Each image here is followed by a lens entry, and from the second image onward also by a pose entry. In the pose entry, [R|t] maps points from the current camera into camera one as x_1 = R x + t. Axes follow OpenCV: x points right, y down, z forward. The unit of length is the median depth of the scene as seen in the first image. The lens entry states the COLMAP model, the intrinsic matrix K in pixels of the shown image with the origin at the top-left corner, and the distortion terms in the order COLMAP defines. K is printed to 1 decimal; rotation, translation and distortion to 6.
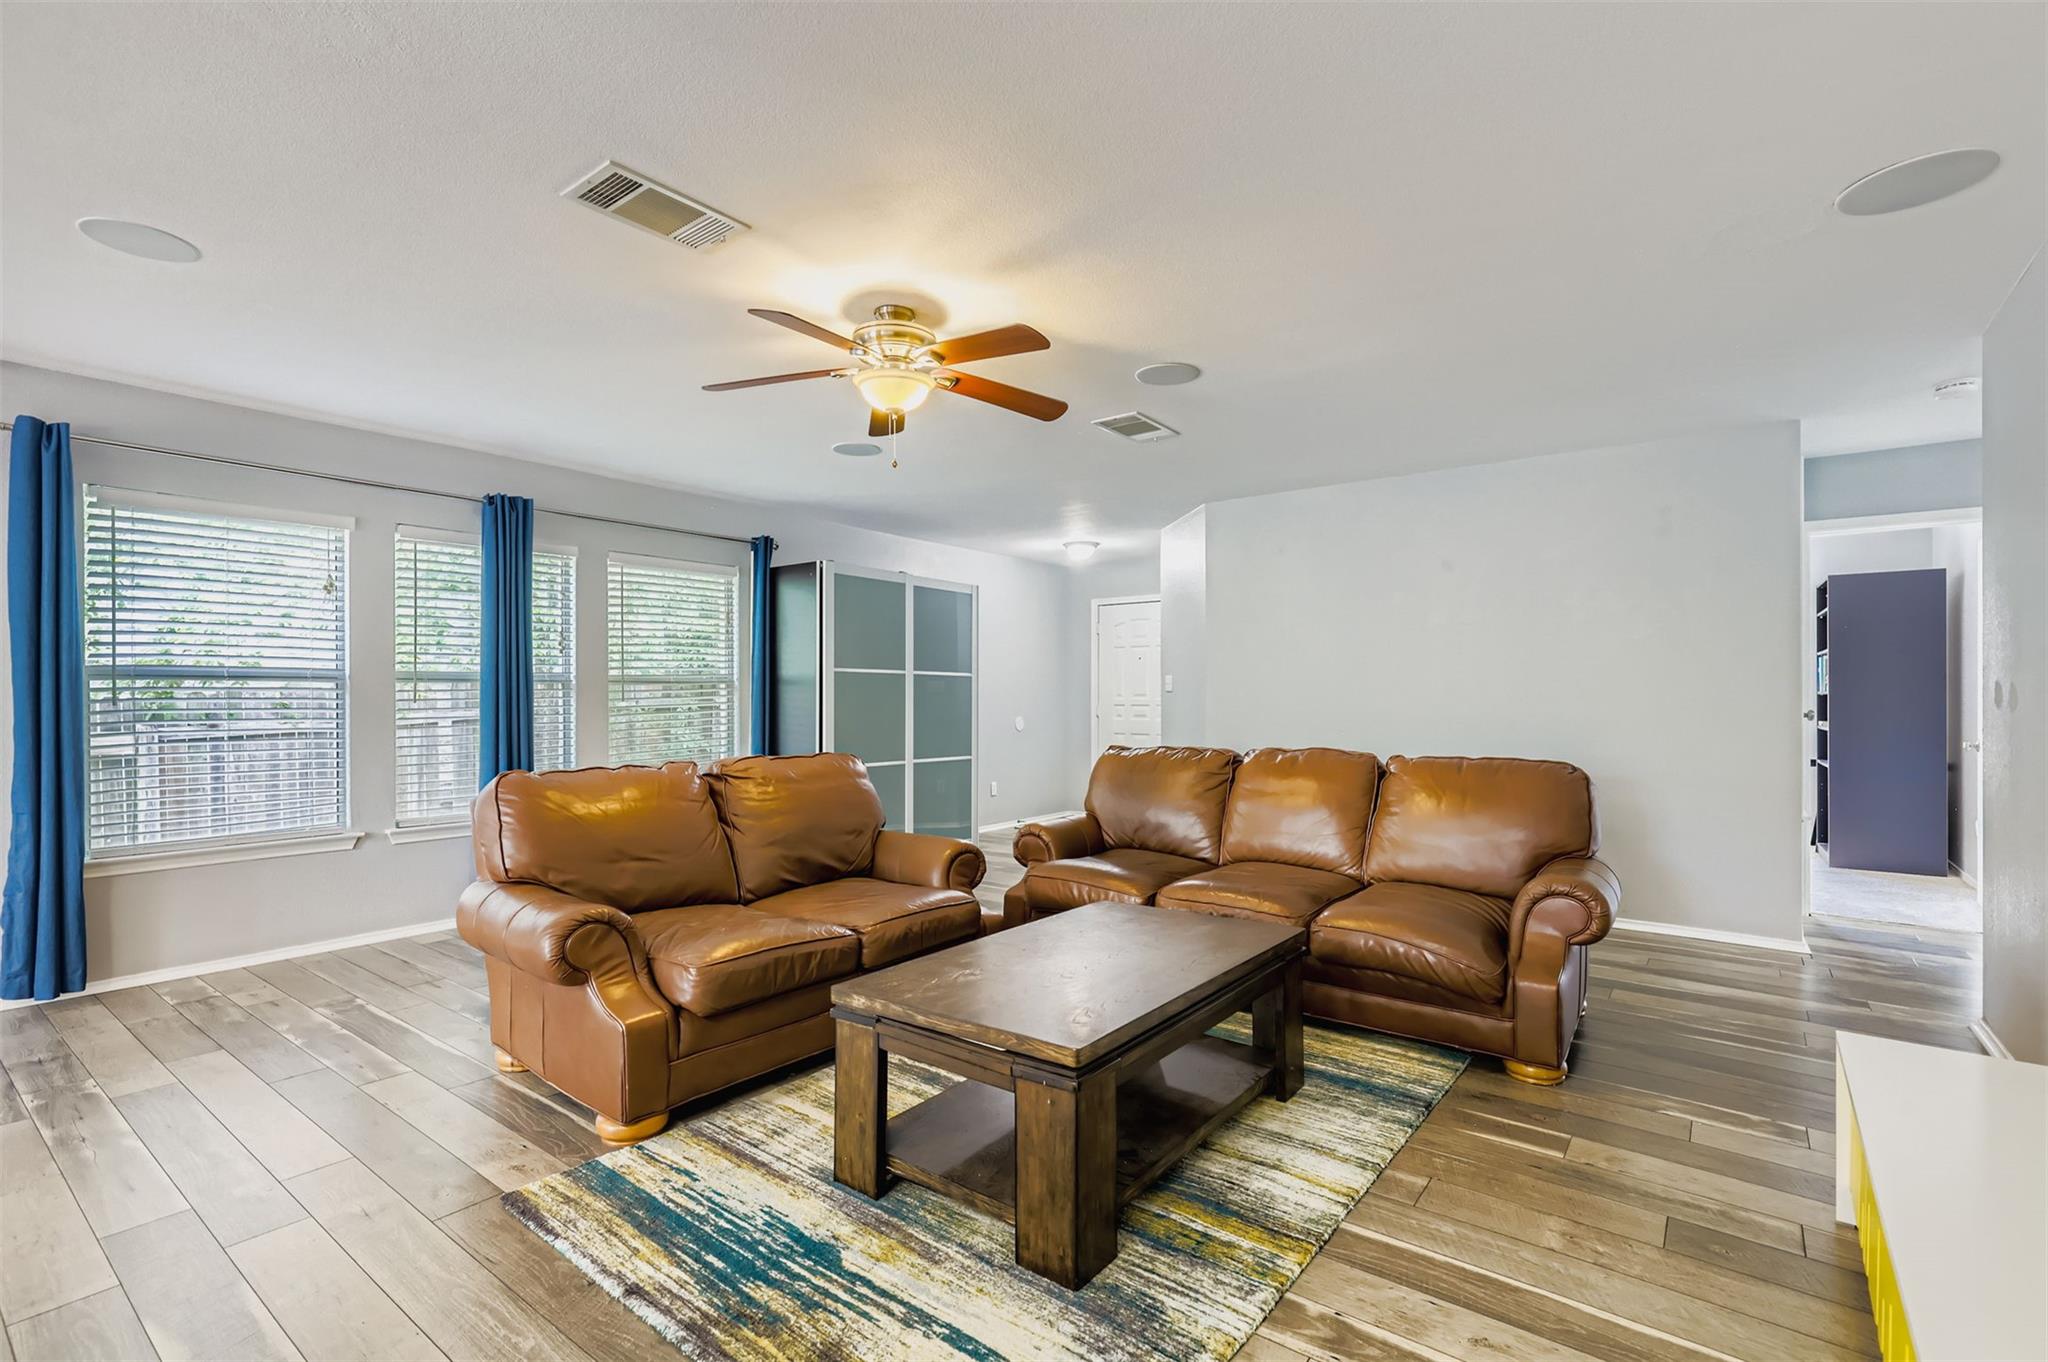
lens RADIAL K [[923.0, 0, 1032.2], [0, 923.0, 696.1], [0, 0, 1]] dist [0.007483, -0.002859]
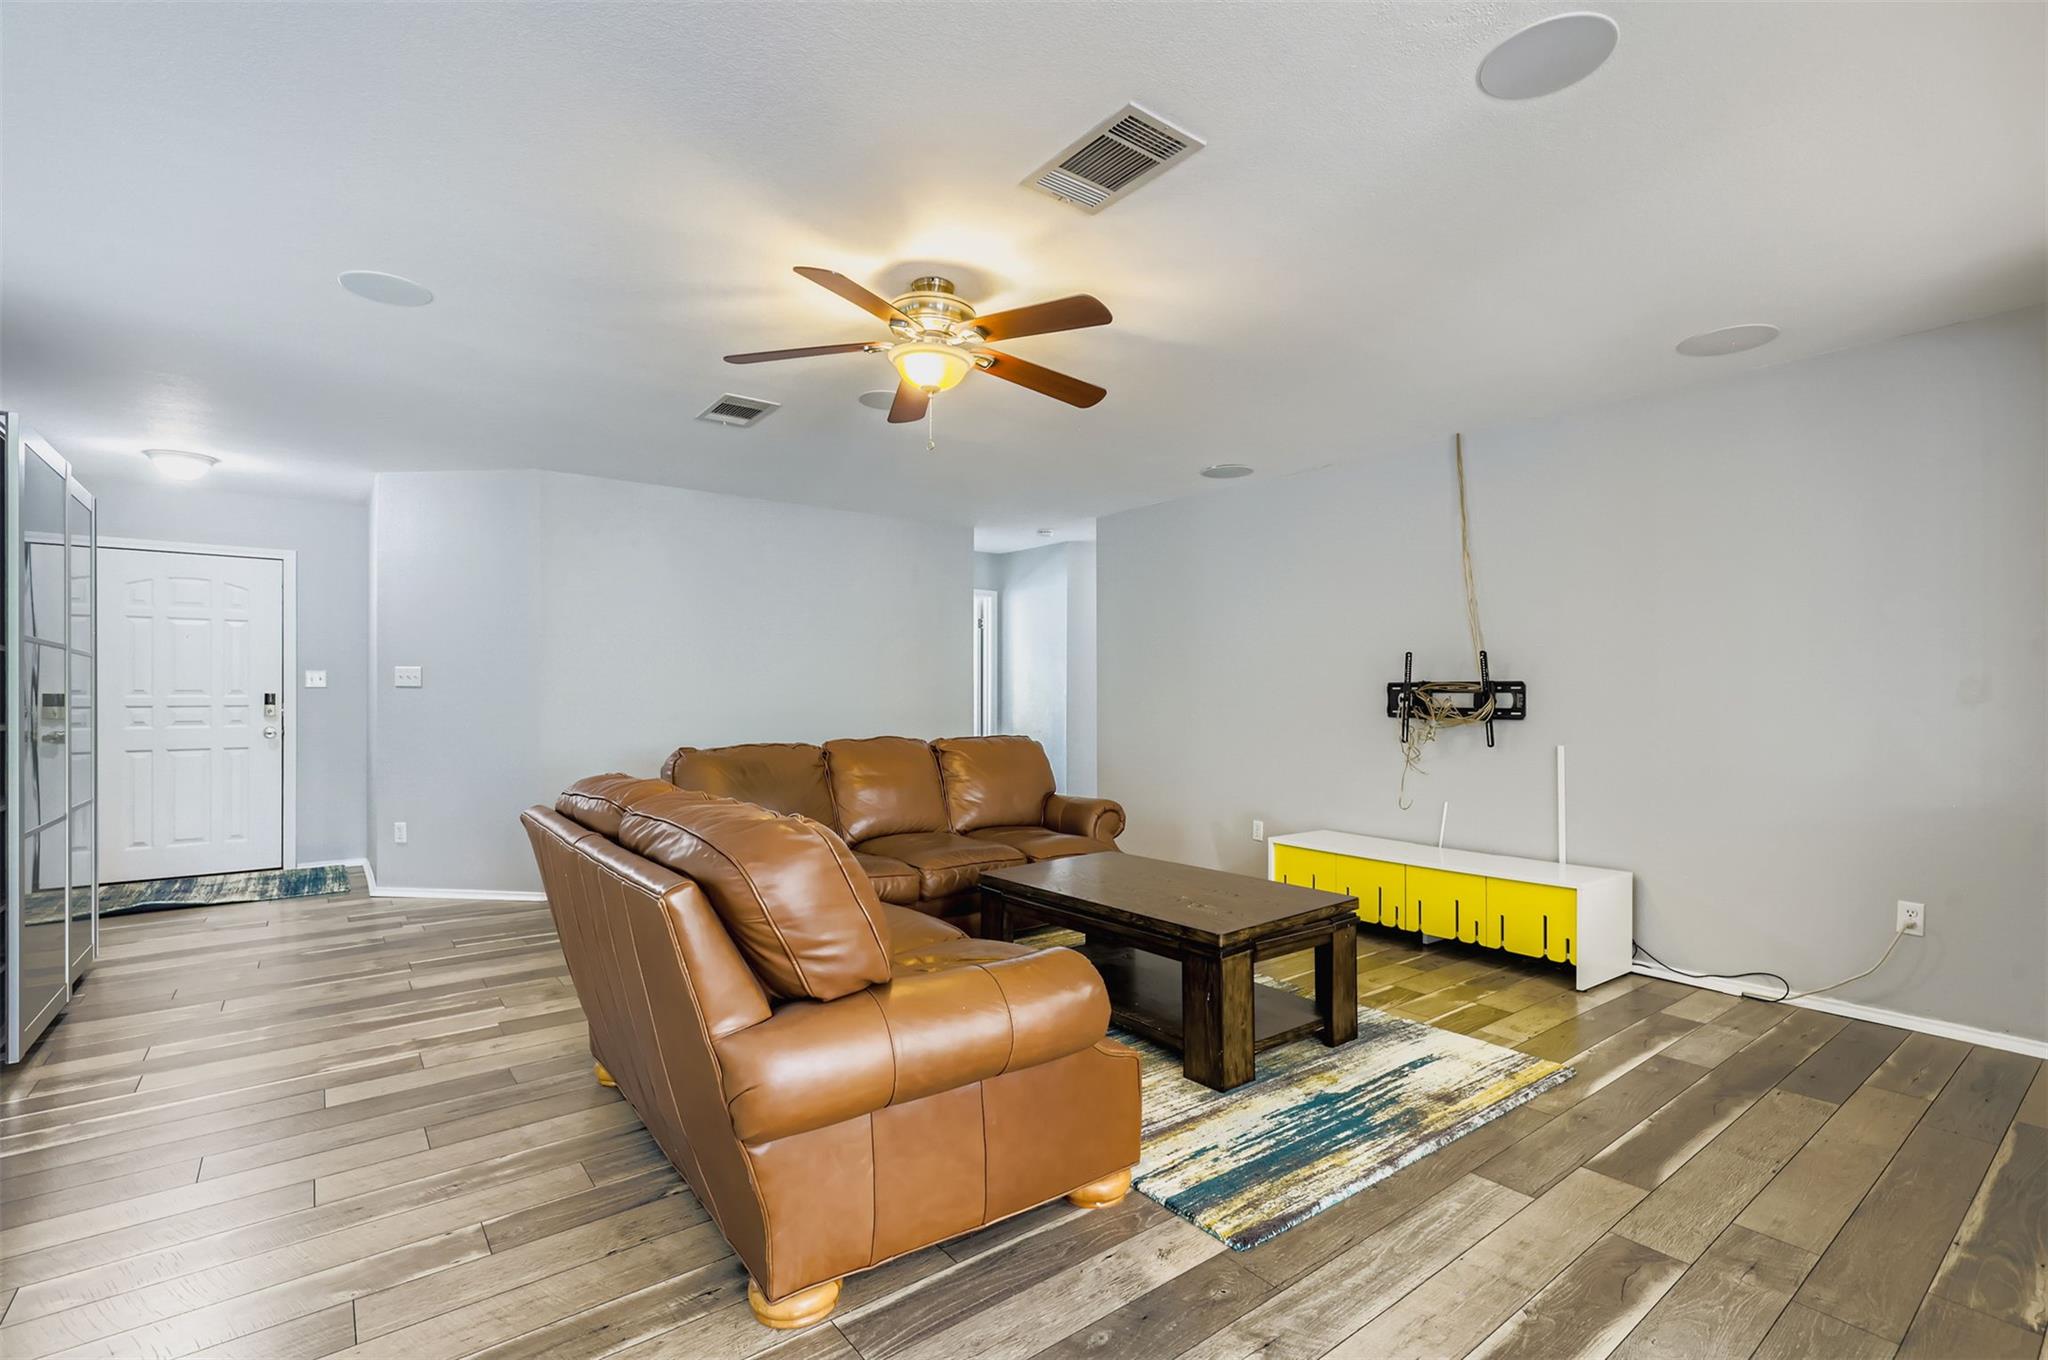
lens RADIAL K [[923.0, 0, 1016.6], [0, 923.0, 691.7], [0, 0, 1]] dist [0.007483, -0.002859]
pose [[0.260801, 0.006243, 0.965372, -1.565524], [-0.004527, 0.999976, -0.005244, 0.005807], [-0.965382, -0.003003, 0.260823, 1.017372]]
